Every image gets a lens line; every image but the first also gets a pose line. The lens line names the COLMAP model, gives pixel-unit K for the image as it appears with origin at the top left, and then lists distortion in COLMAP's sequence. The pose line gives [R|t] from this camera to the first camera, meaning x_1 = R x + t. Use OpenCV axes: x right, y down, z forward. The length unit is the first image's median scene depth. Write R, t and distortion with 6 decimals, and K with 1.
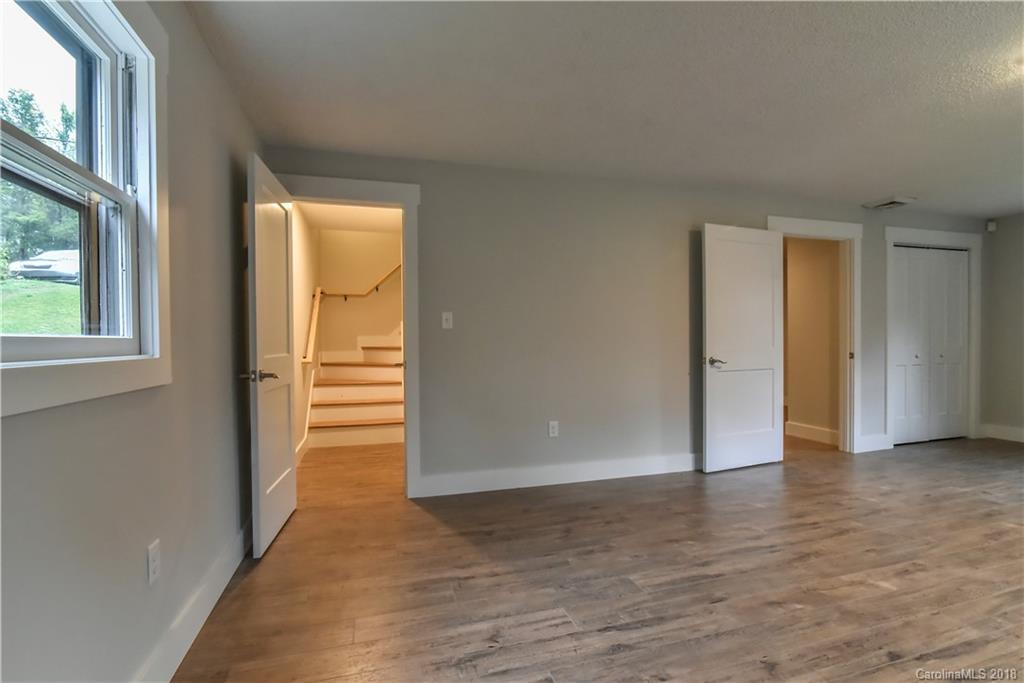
lens RADIAL K [[476.2, 0, 510.7], [0, 476.2, 344.5], [0, 0, 1]] dist [-0.014982, -0.000217]
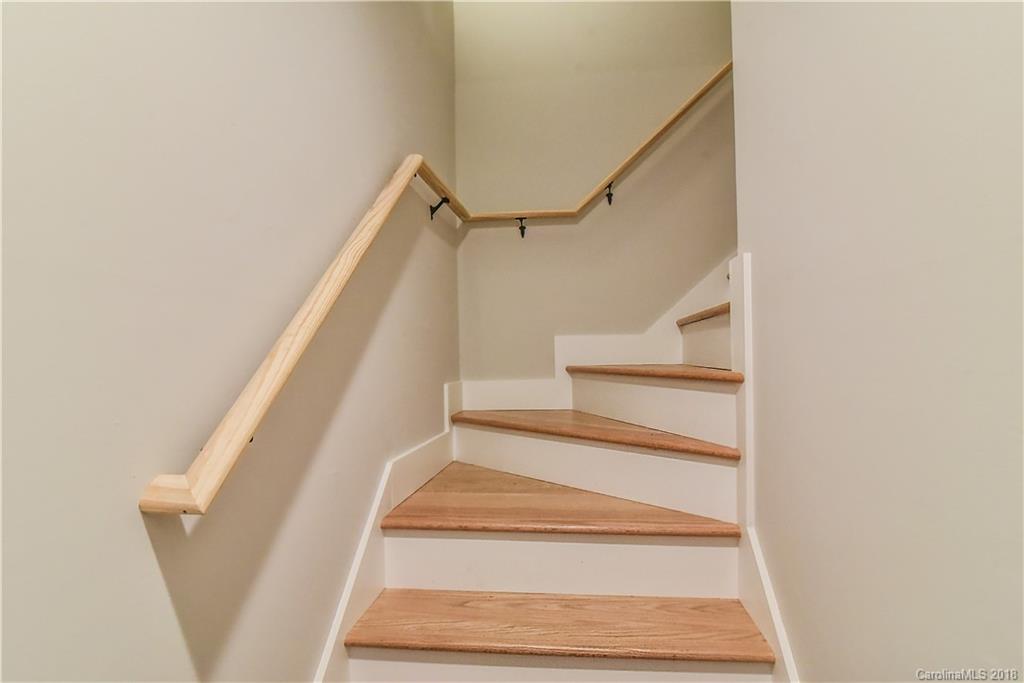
lens RADIAL K [[476.2, 0, 514.0], [0, 476.2, 345.5], [0, 0, 1]] dist [-0.014982, -0.000217]
pose [[0.917186, -0.013326, -0.398236, -0.213825], [0.008074, 0.999857, -0.014863, -0.005658], [0.398377, 0.010417, 0.917162, 0.675636]]
